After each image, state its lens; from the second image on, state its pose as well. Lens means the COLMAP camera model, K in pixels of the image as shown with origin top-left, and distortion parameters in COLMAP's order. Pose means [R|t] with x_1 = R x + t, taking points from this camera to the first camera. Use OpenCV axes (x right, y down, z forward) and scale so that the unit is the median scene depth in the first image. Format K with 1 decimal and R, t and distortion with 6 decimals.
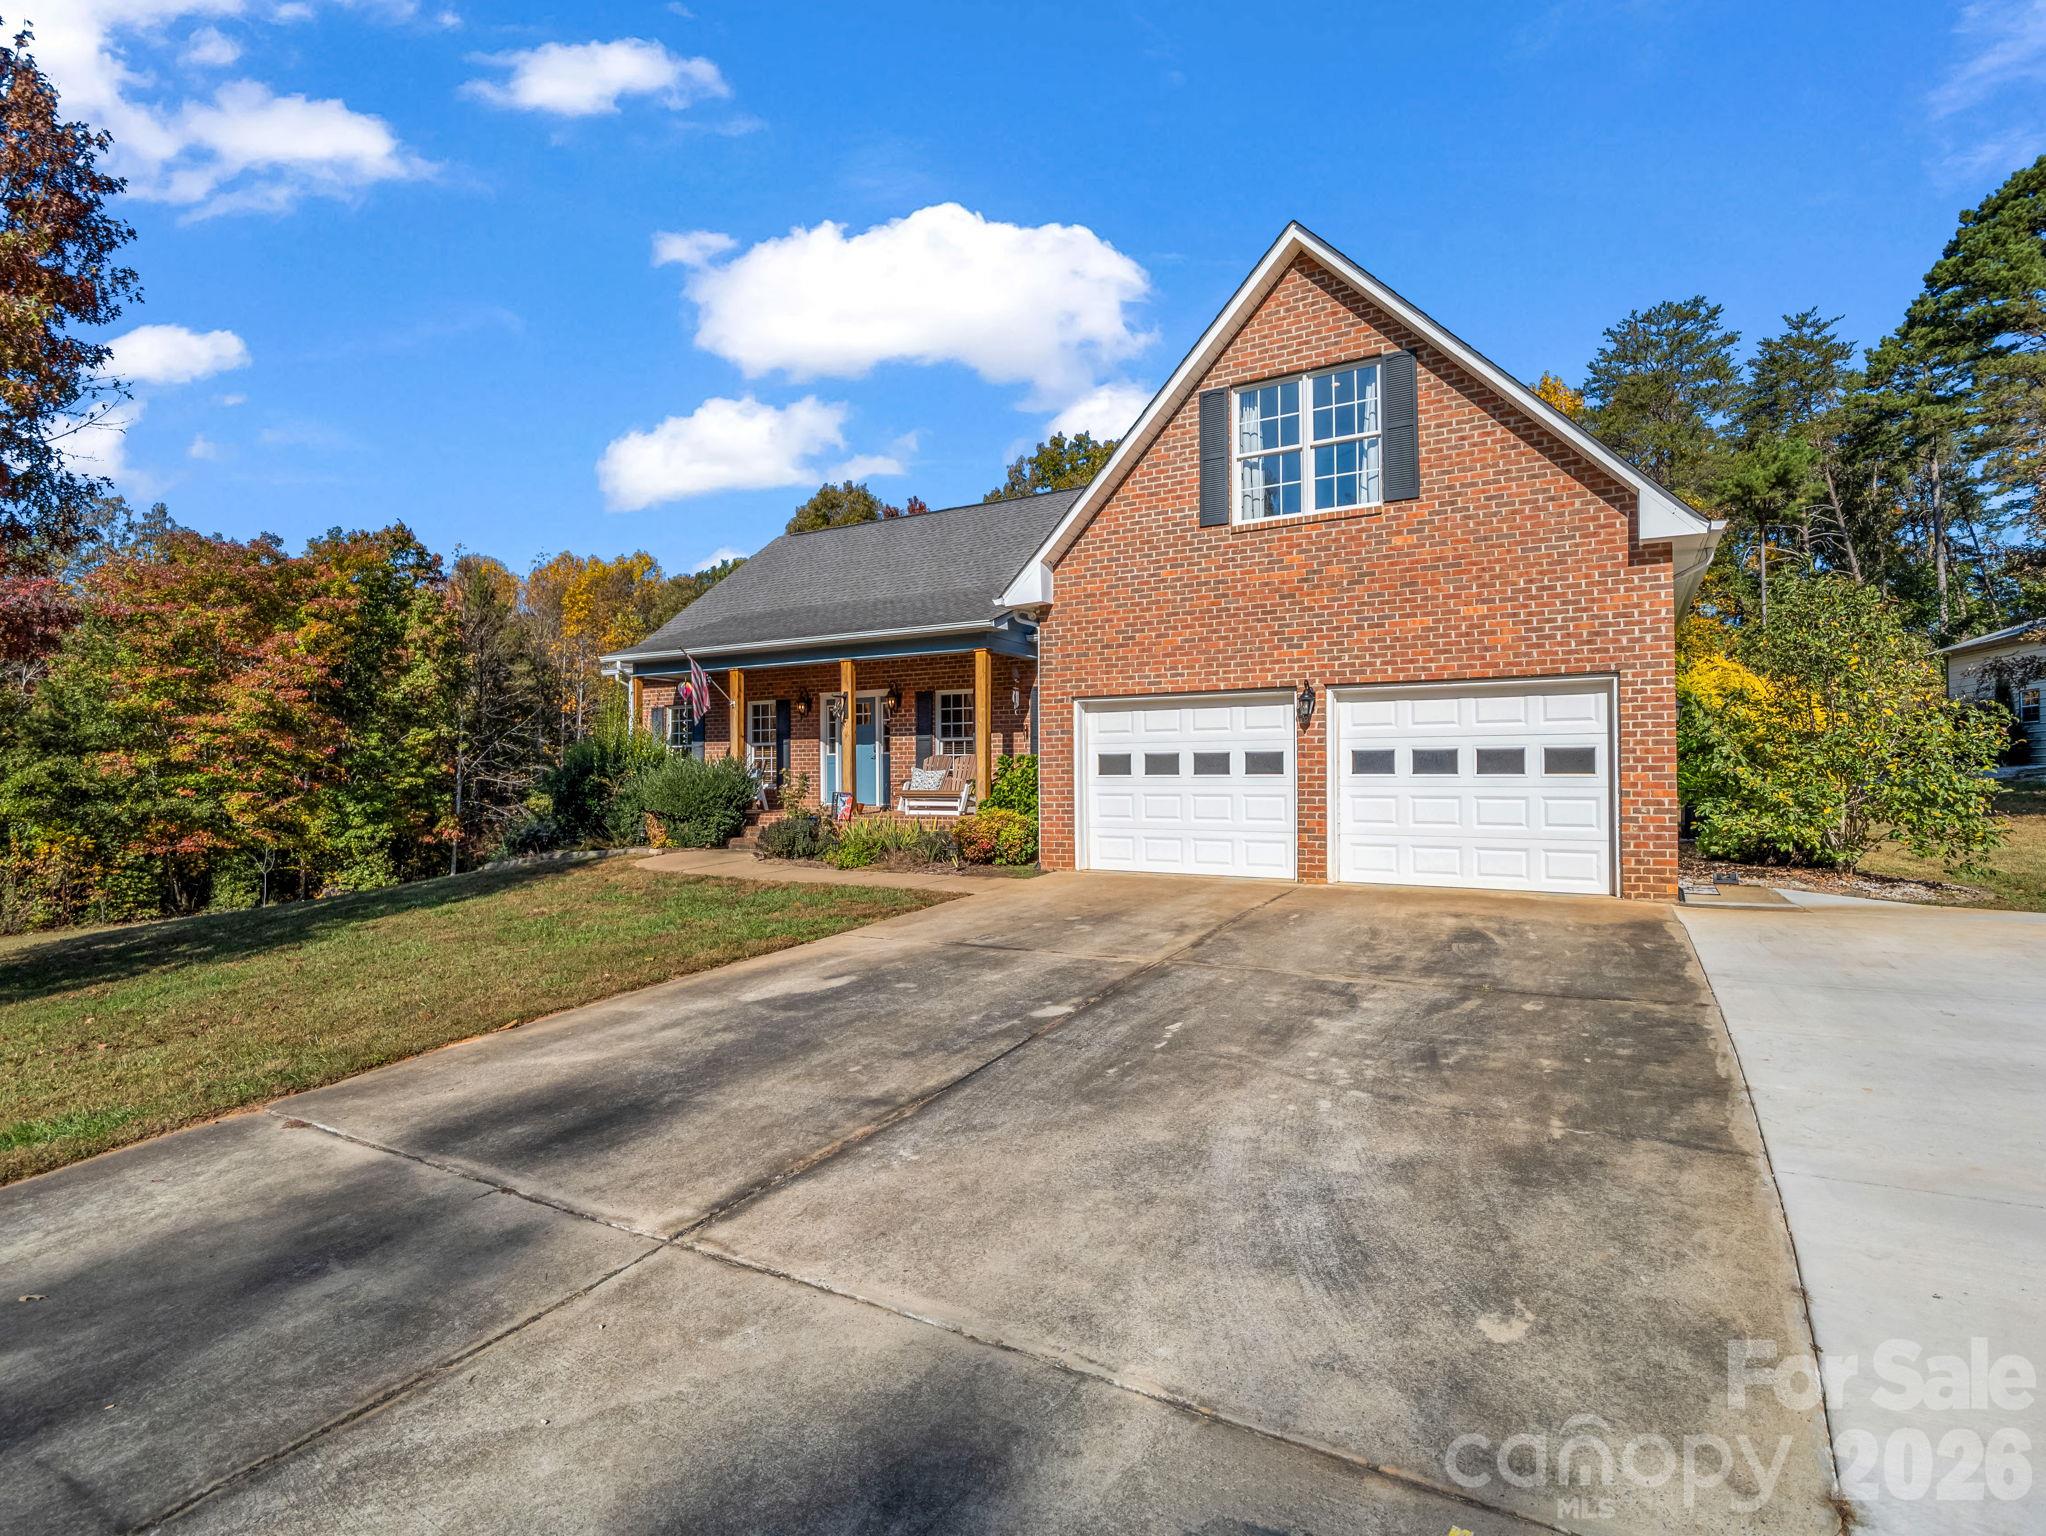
lens RADIAL K [[1027.2, 0, 1025.6], [0, 1027.2, 757.1], [0, 0, 1]] dist [0.011600, -0.000158]
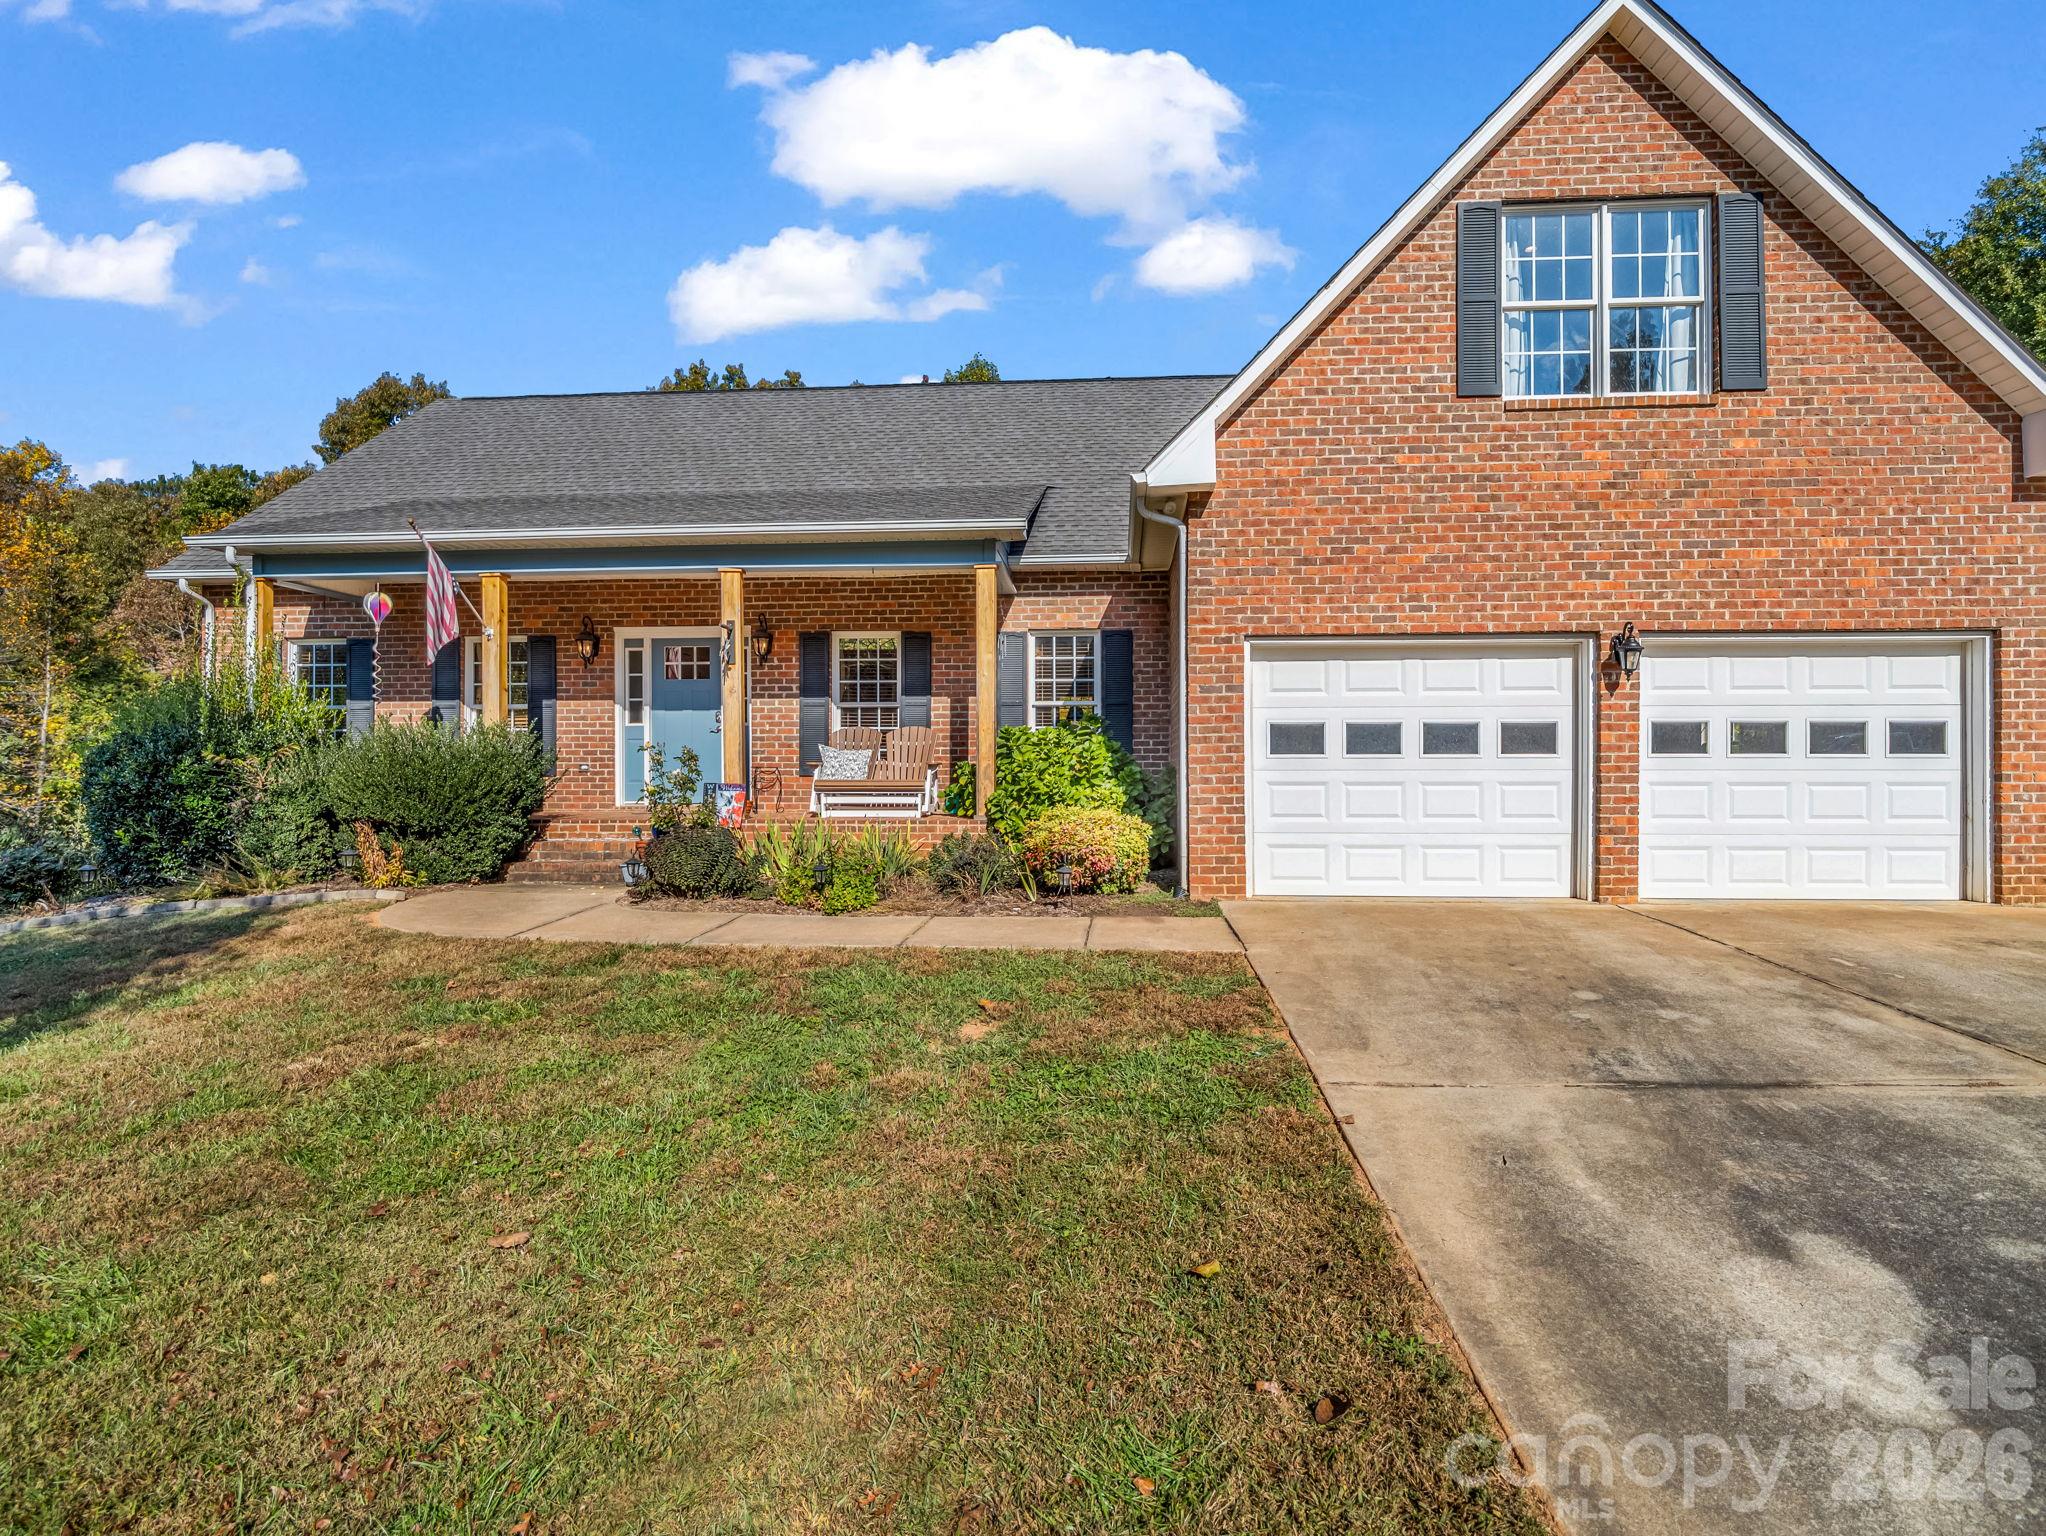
lens RADIAL K [[1037.2, 0, 1049.3], [0, 1037.2, 762.2], [0, 0, 1]] dist [-0.009325, -0.000660]
pose [[0.897438, 0.005404, 0.441107, -0.408838], [-0.010167, 0.999913, 0.008433, 0.021012], [-0.441023, -0.012053, 0.897415, 0.523947]]
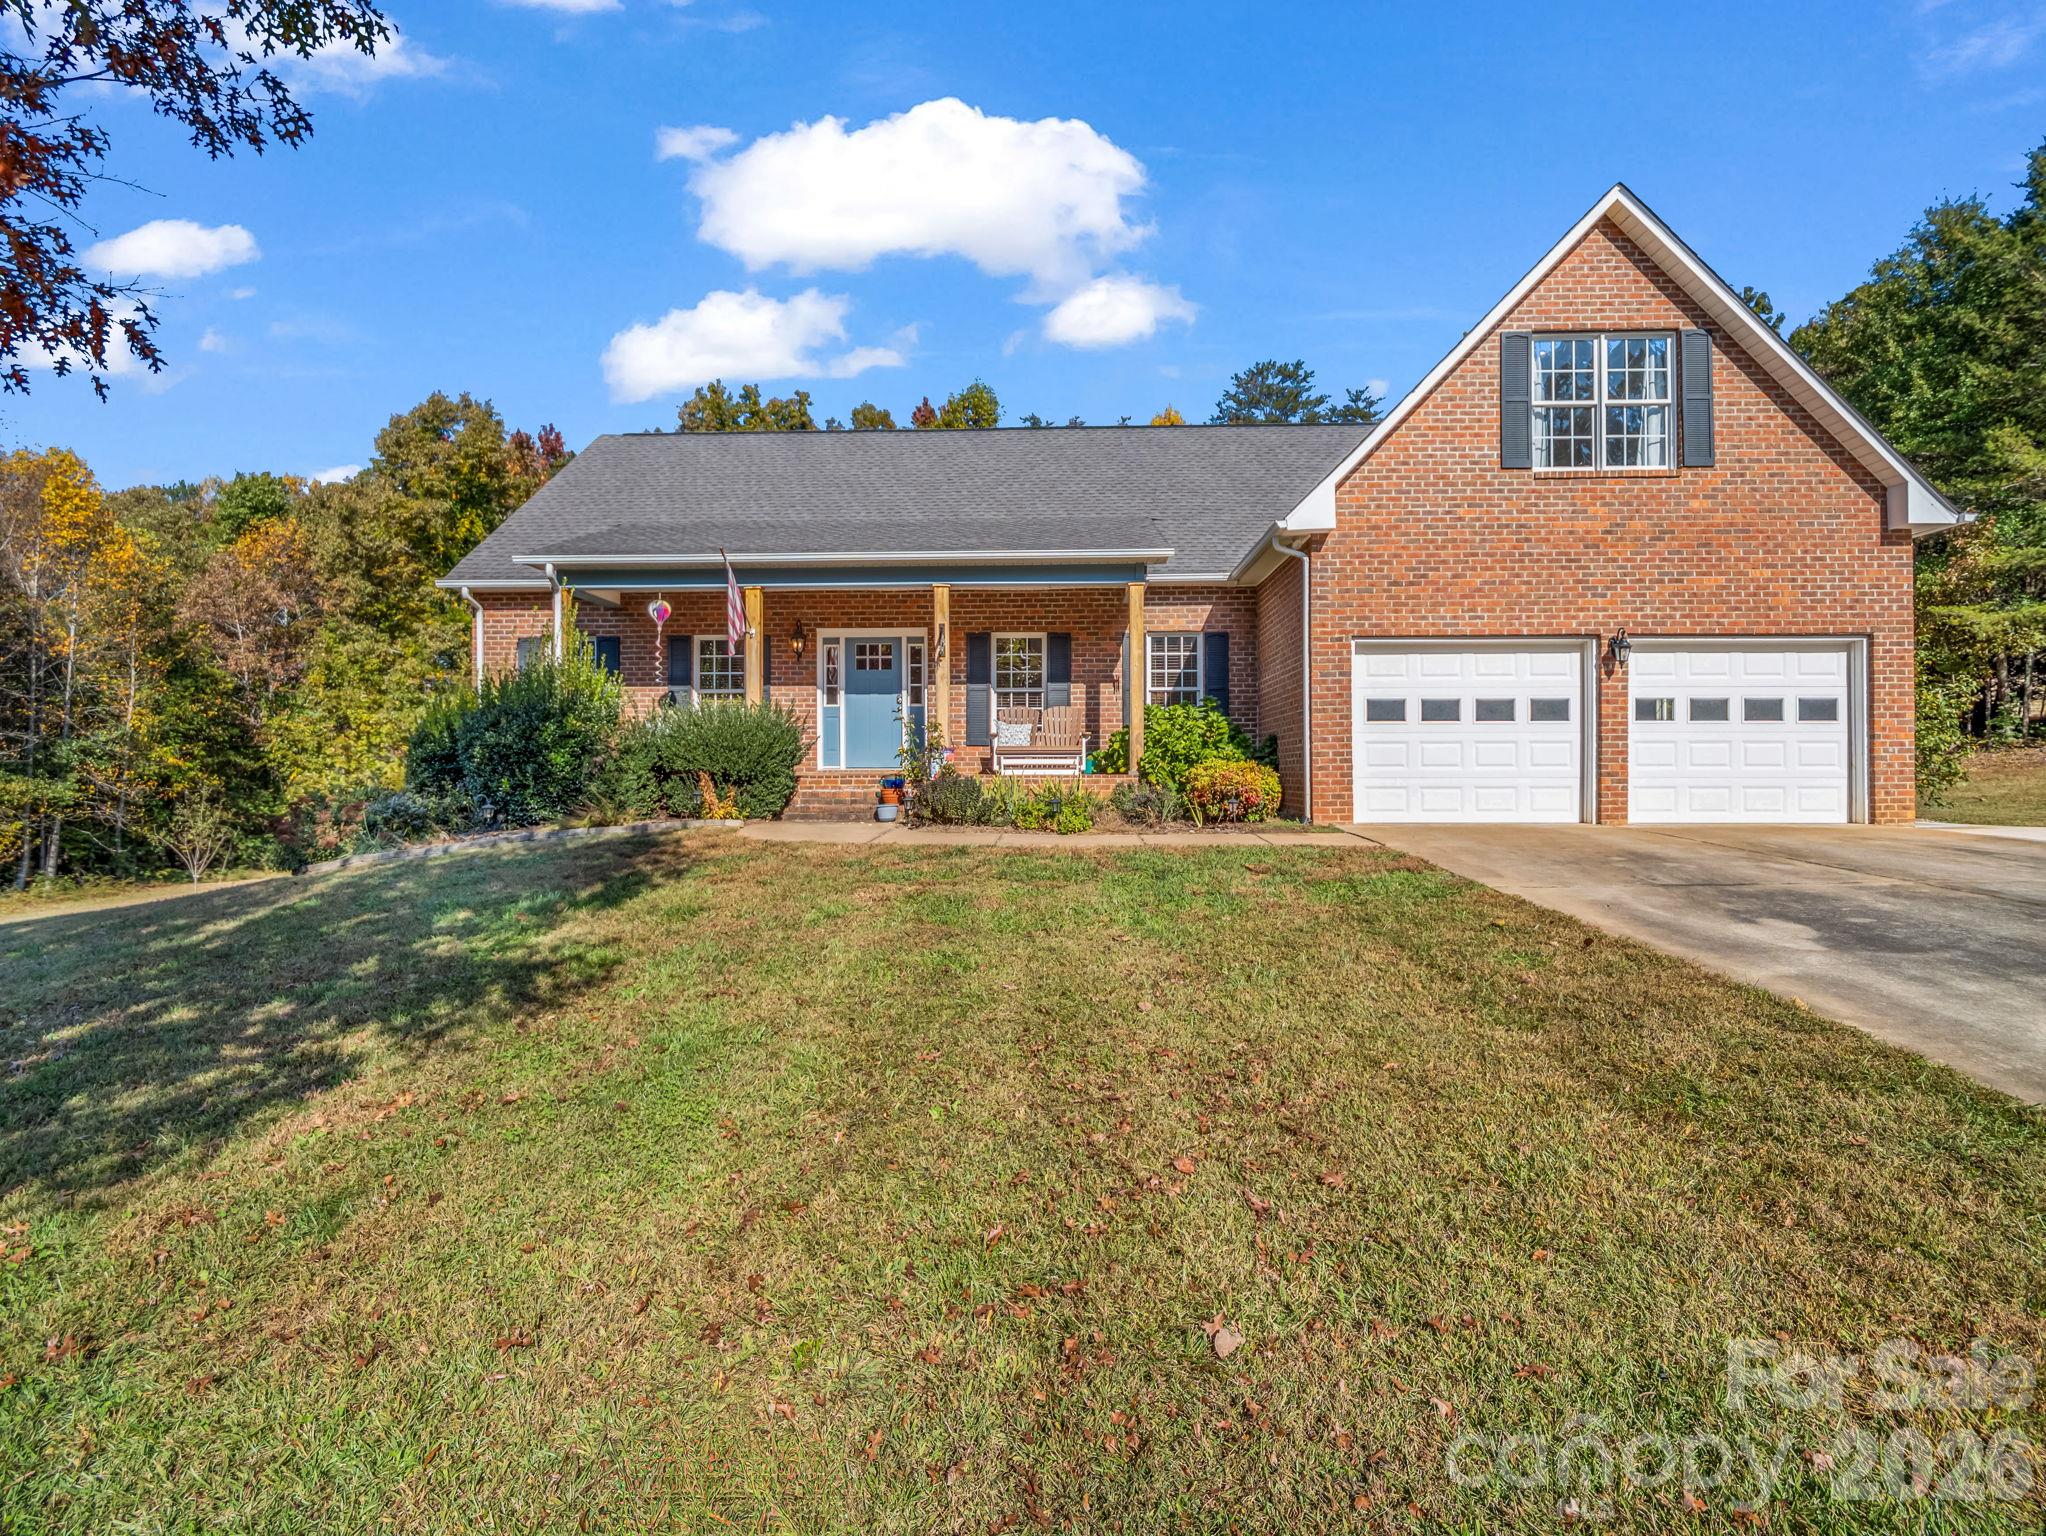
lens RADIAL K [[1024.6, 0, 1027.5], [0, 1024.6, 758.0], [0, 0, 1]] dist [-0.009145, -0.000333]
pose [[0.880217, 0.007946, 0.474506, -0.735346], [-0.010190, 0.999946, 0.002158, 0.059269], [-0.474463, -0.006735, 0.880250, 0.375850]]
